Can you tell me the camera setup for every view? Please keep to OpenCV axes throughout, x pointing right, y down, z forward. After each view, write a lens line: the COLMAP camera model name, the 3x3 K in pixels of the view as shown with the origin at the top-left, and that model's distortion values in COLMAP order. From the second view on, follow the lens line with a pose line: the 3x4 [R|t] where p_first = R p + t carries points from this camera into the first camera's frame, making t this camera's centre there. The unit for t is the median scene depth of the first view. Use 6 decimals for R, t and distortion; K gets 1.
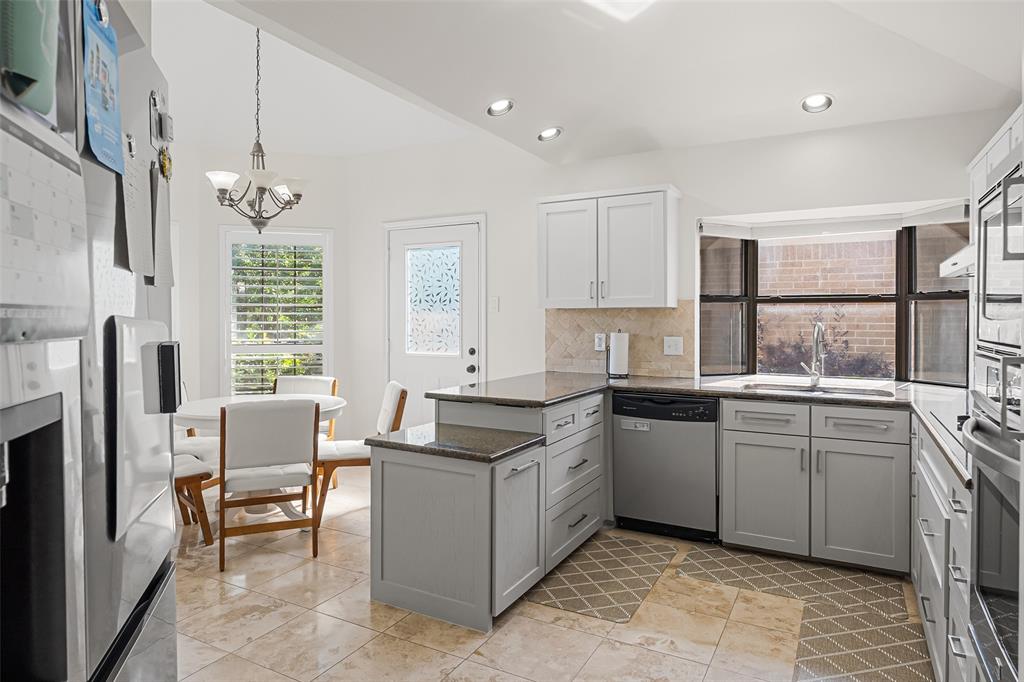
lens RADIAL K [[623.7, 0, 502.8], [0, 623.7, 326.0], [0, 0, 1]] dist [-0.003032, -0.002349]
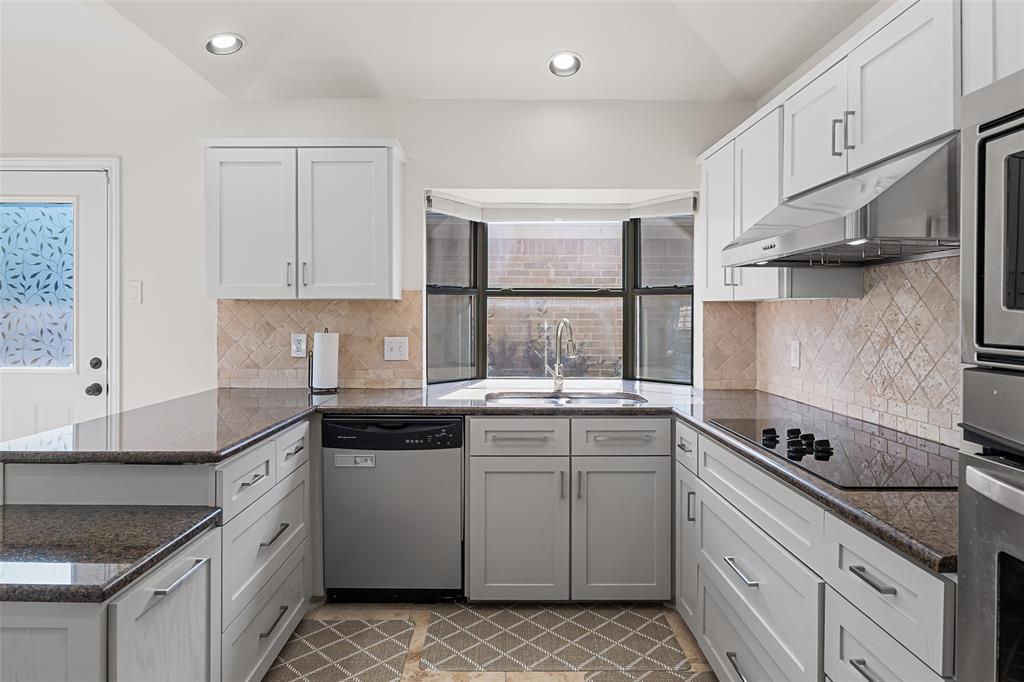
lens RADIAL K [[623.7, 0, 510.5], [0, 623.7, 315.2], [0, 0, 1]] dist [-0.003032, -0.002349]
pose [[0.871641, 0.000220, 0.490145, 0.012766], [0.004994, 0.999944, -0.009330, -0.002266], [-0.490120, 0.010580, 0.871591, 0.246116]]
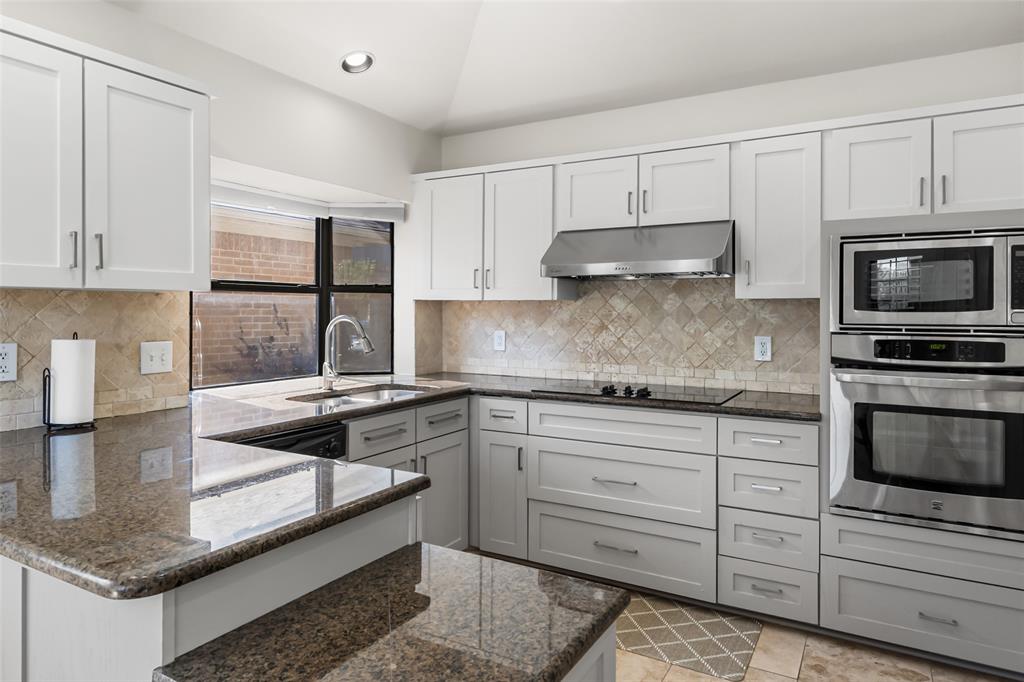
lens RADIAL K [[633.8, 0, 514.0], [0, 633.8, 311.4], [0, 0, 1]] dist [0.005543, -0.002267]
pose [[0.017159, -0.001665, 0.999851, -0.326549], [0.011093, 0.999937, 0.001475, -0.008776], [-0.999791, 0.011066, 0.017177, 0.665688]]
